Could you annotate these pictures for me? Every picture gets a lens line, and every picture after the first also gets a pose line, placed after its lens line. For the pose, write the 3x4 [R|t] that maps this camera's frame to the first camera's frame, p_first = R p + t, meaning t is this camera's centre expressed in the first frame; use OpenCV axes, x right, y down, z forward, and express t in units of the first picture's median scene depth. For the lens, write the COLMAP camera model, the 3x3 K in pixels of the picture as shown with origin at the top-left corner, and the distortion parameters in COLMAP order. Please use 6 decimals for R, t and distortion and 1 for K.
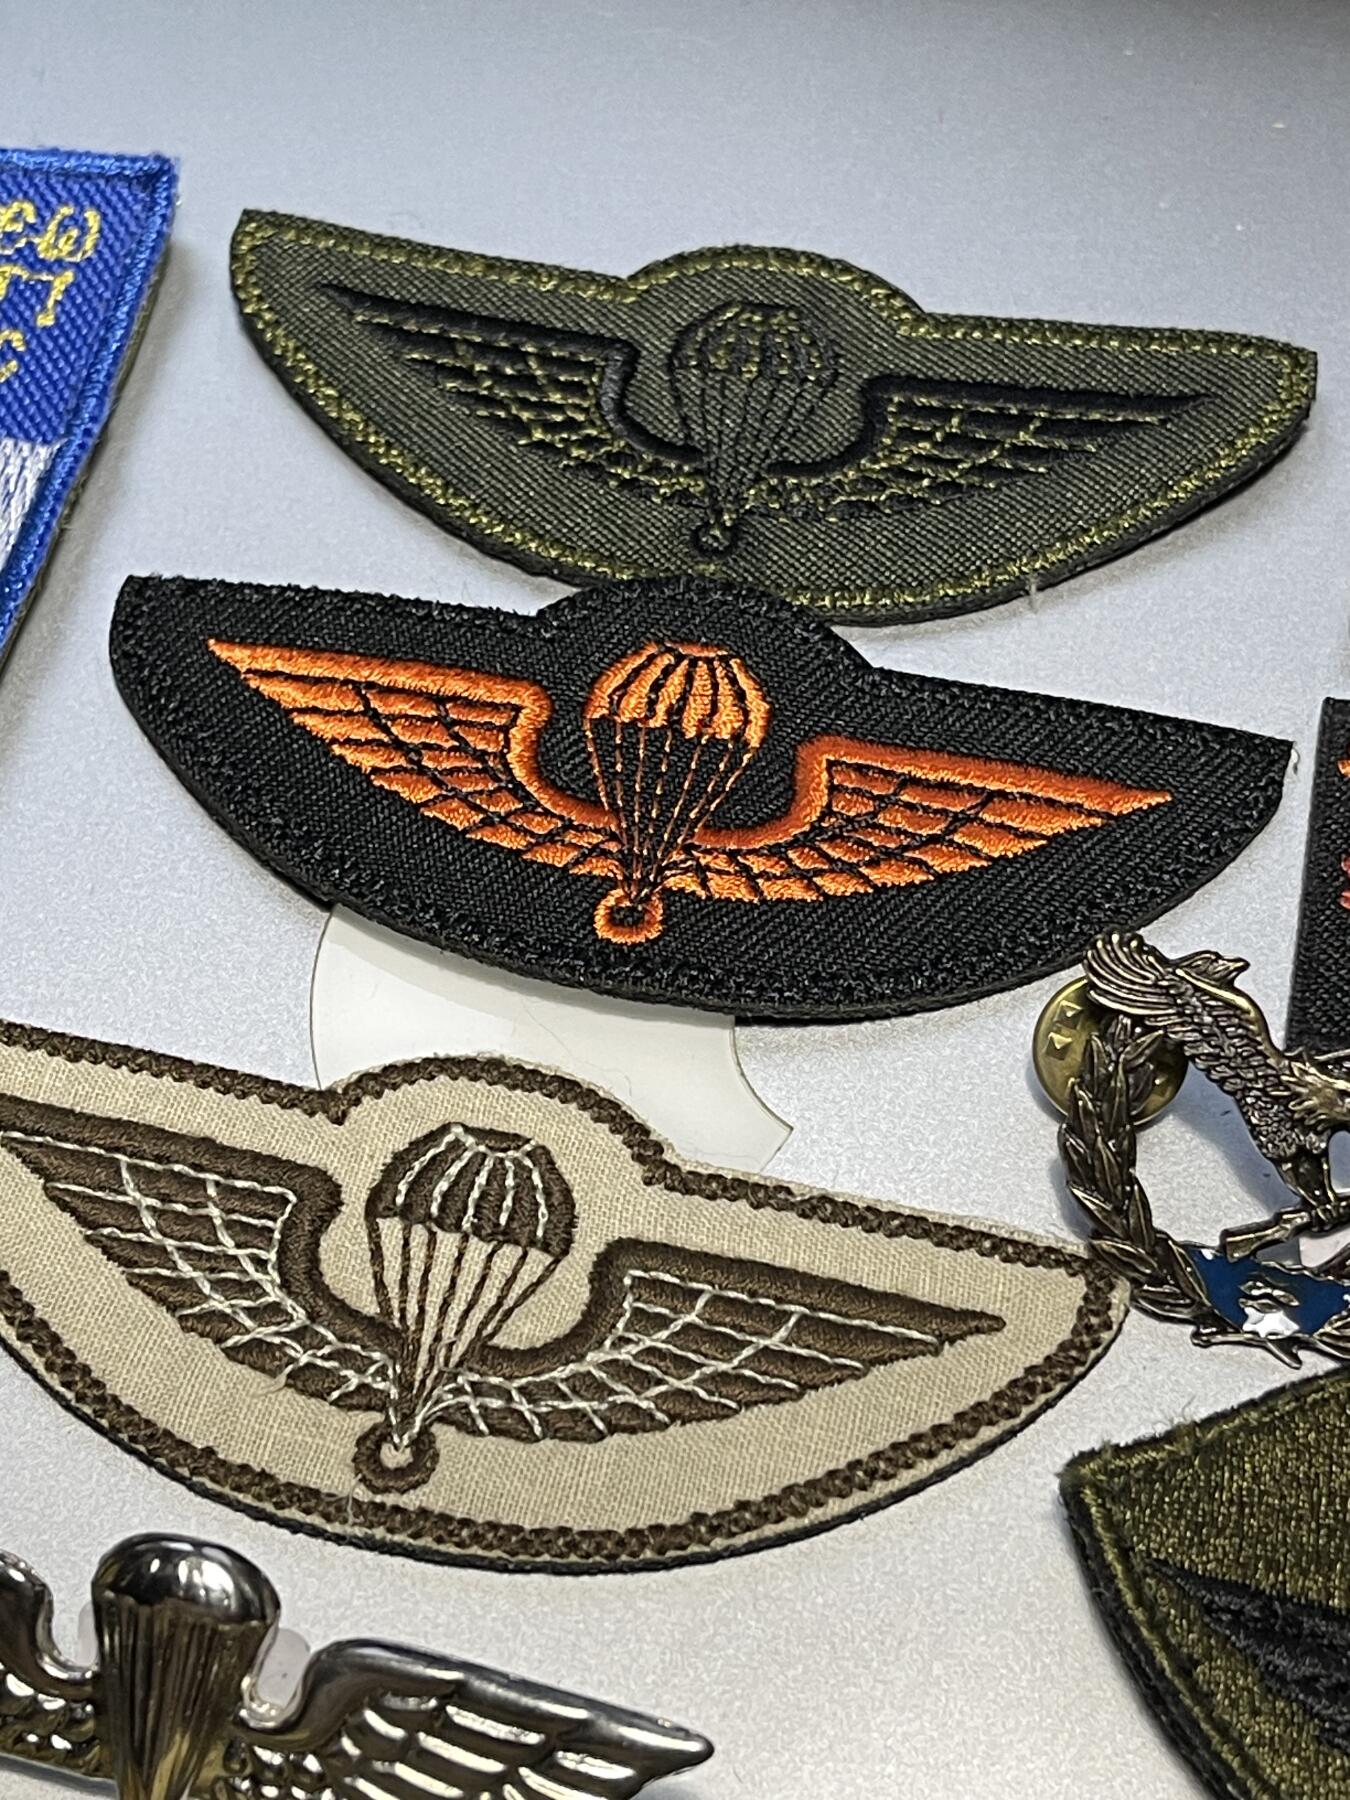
lens RADIAL K [[3661.7, 0, 675.0], [0, 3661.7, 900.0], [0, 0, 1]] dist [0.225639, -0.990703]
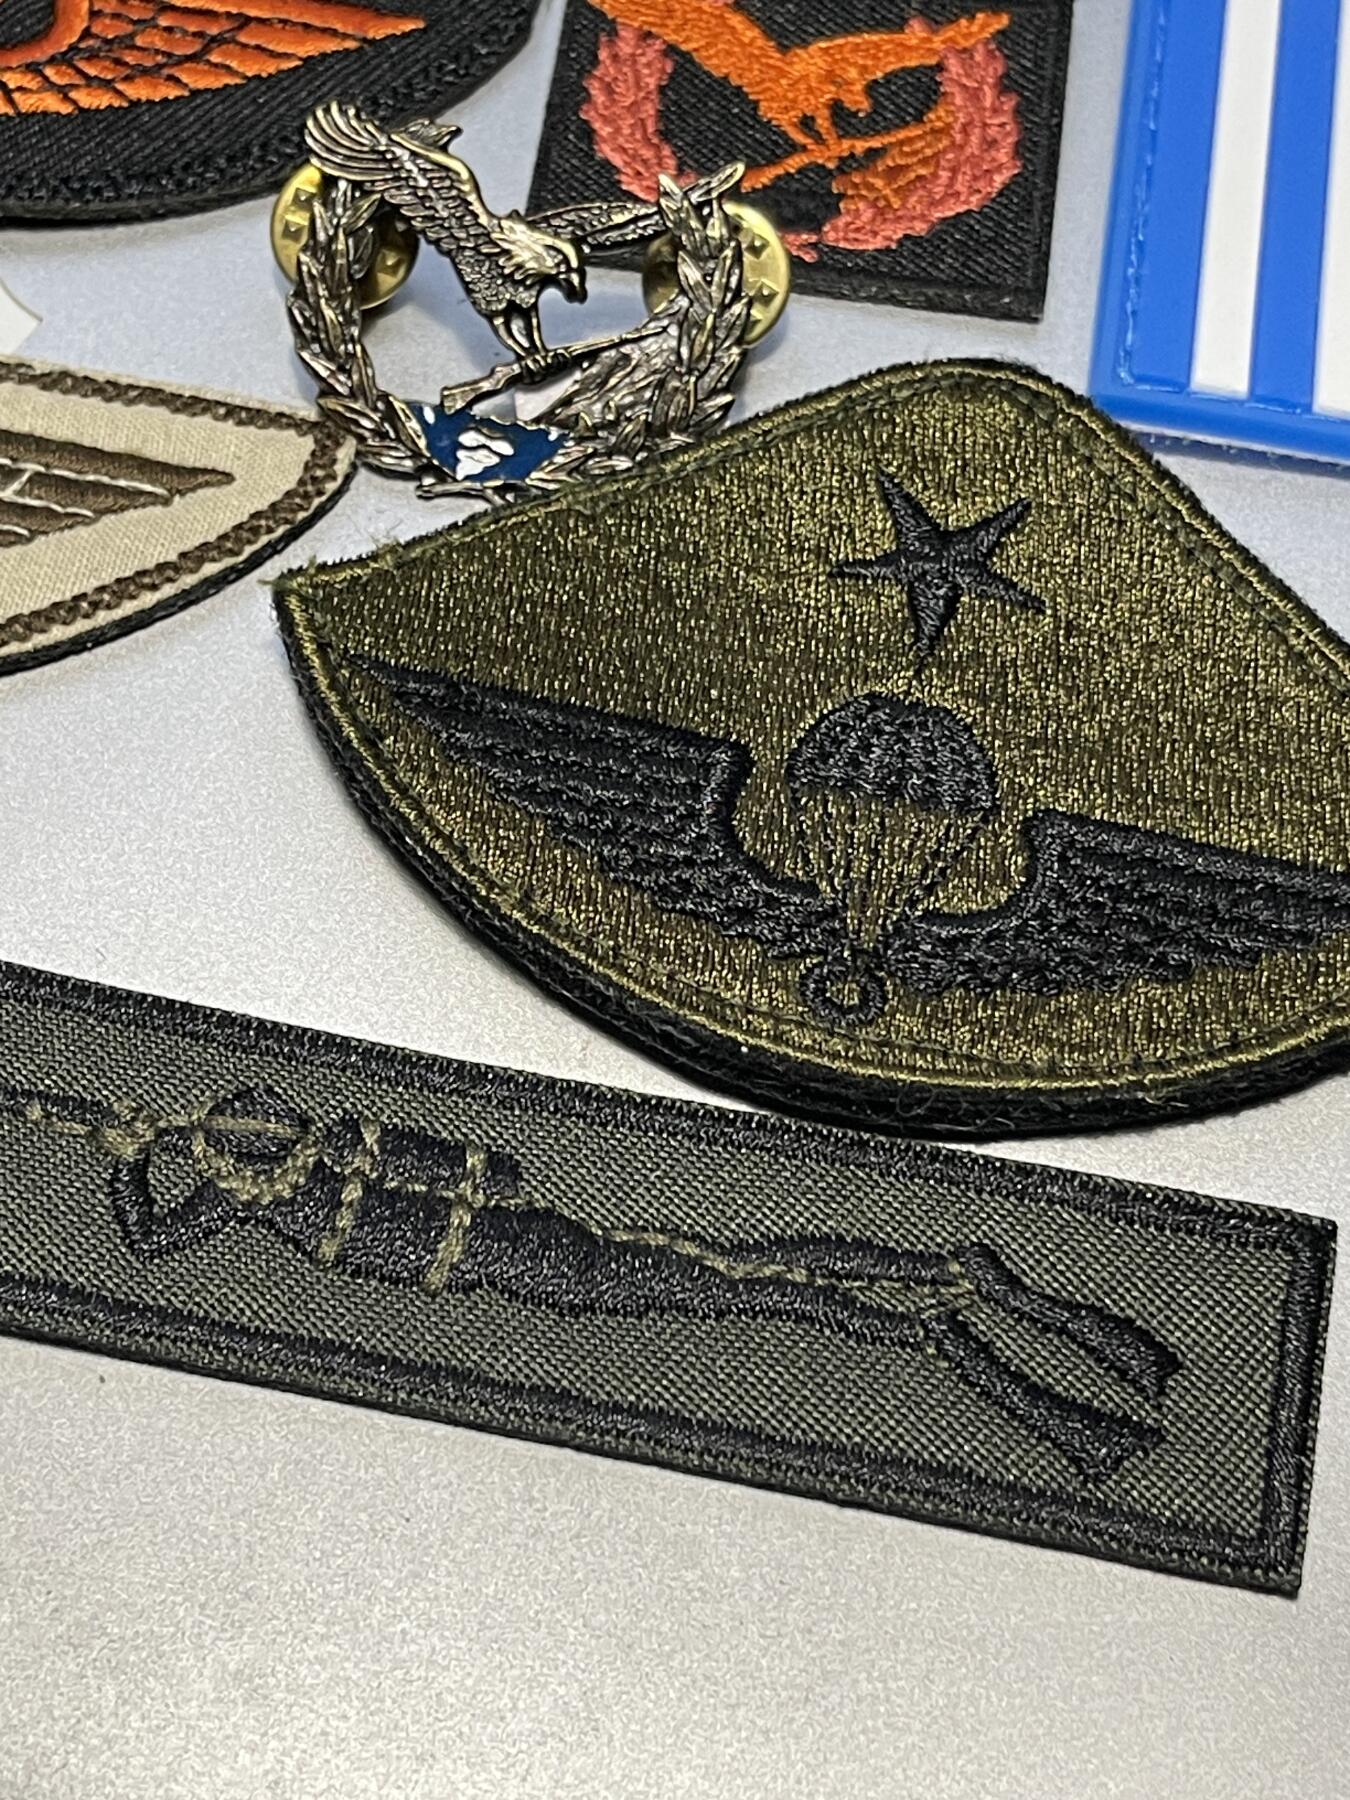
lens RADIAL K [[3661.7, 0, 675.0], [0, 3661.7, 900.0], [0, 0, 1]] dist [0.225639, -0.990703]
pose [[0.997210, -0.023334, 0.070905, 0.135837], [0.021179, 0.999295, 0.030994, 0.202665], [-0.071578, -0.029406, 0.997001, -0.054015]]
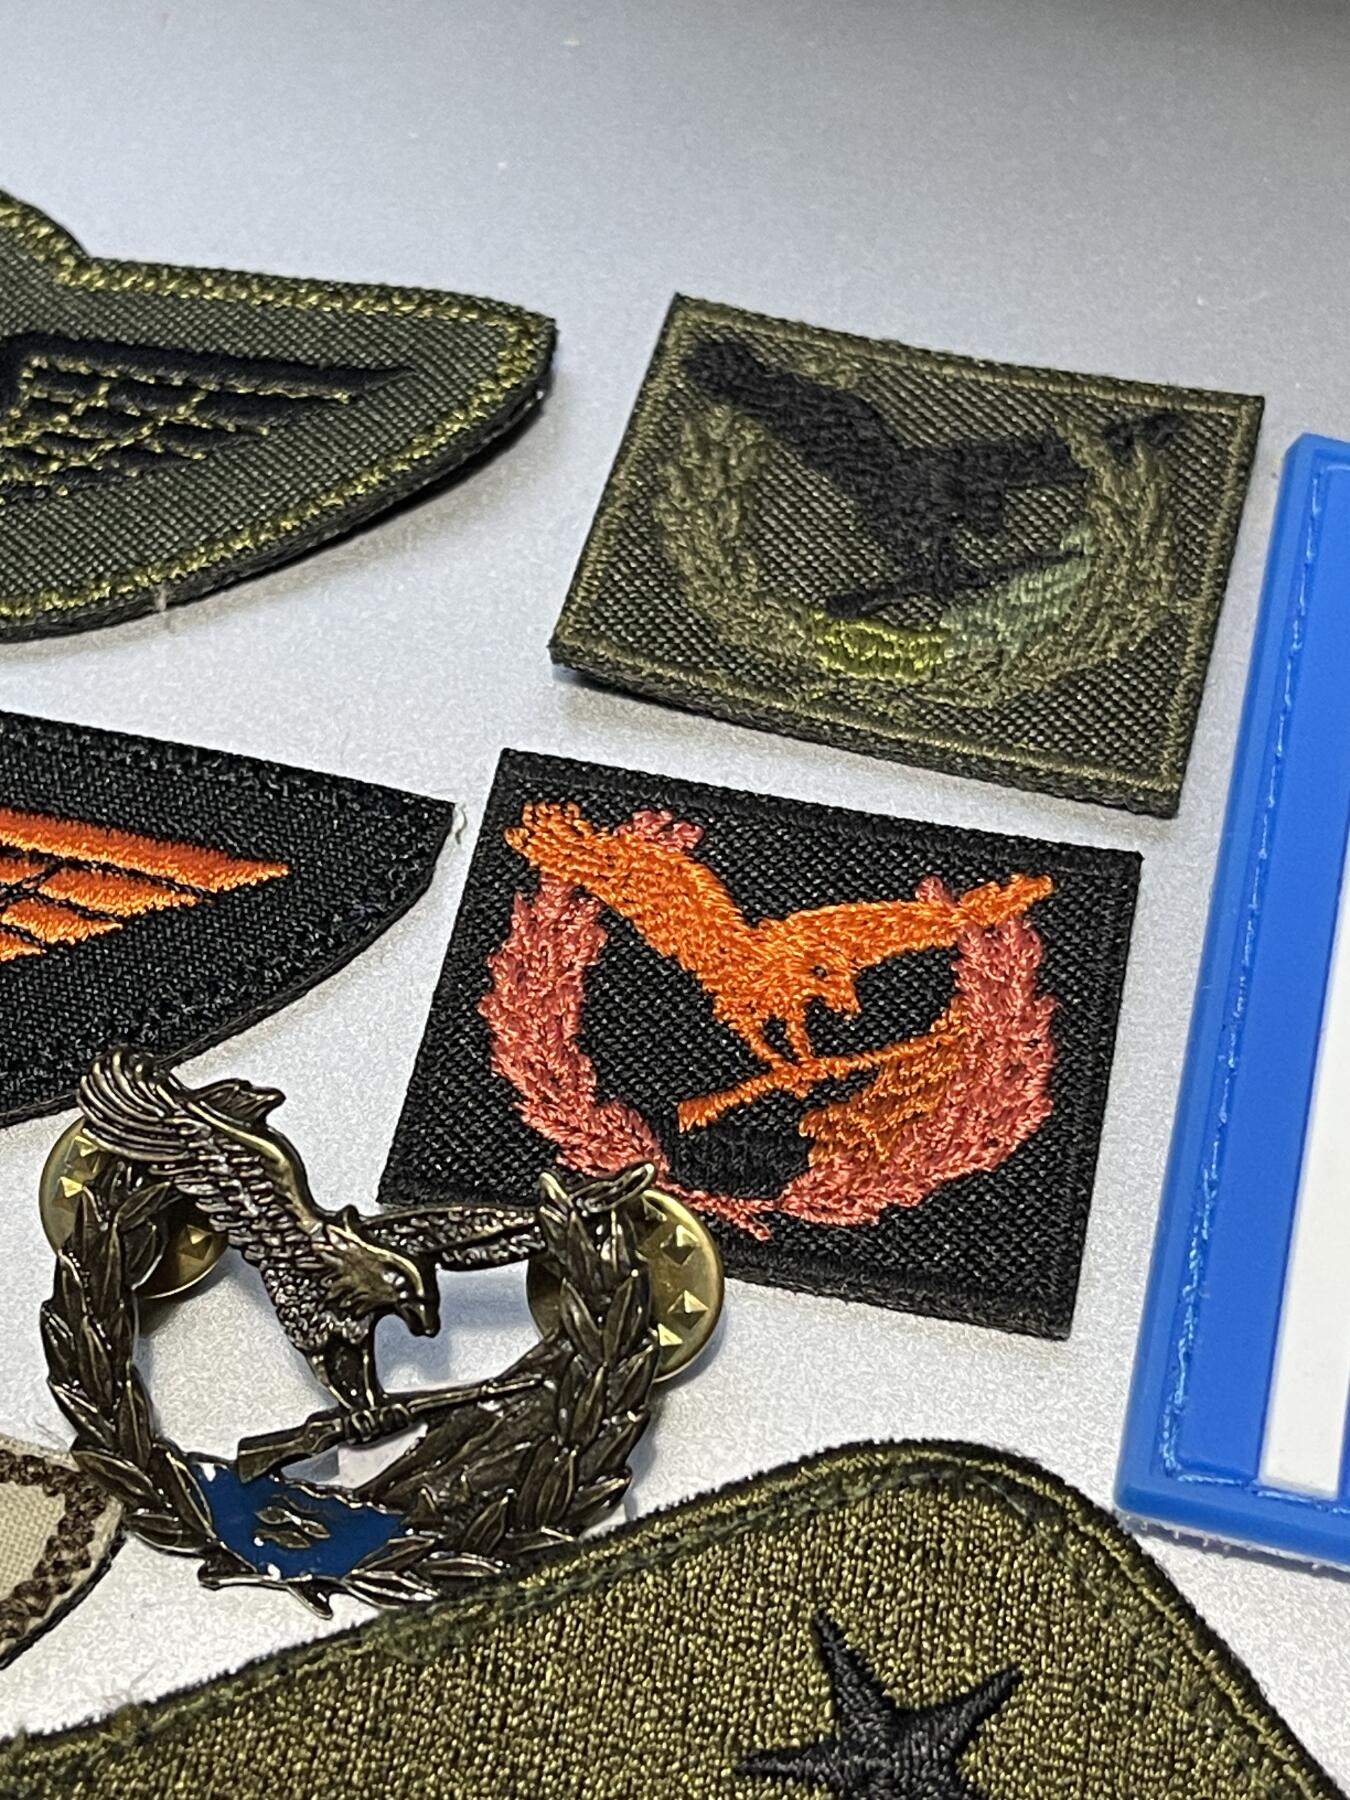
lens RADIAL K [[3661.7, 0, 675.0], [0, 3661.7, 900.0], [0, 0, 1]] dist [0.225639, -0.990703]
pose [[0.999823, 0.018718, 0.001877, 0.234770], [-0.018735, 0.999780, 0.009432, -0.033153], [-0.001700, -0.009465, 0.999954, 0.219017]]
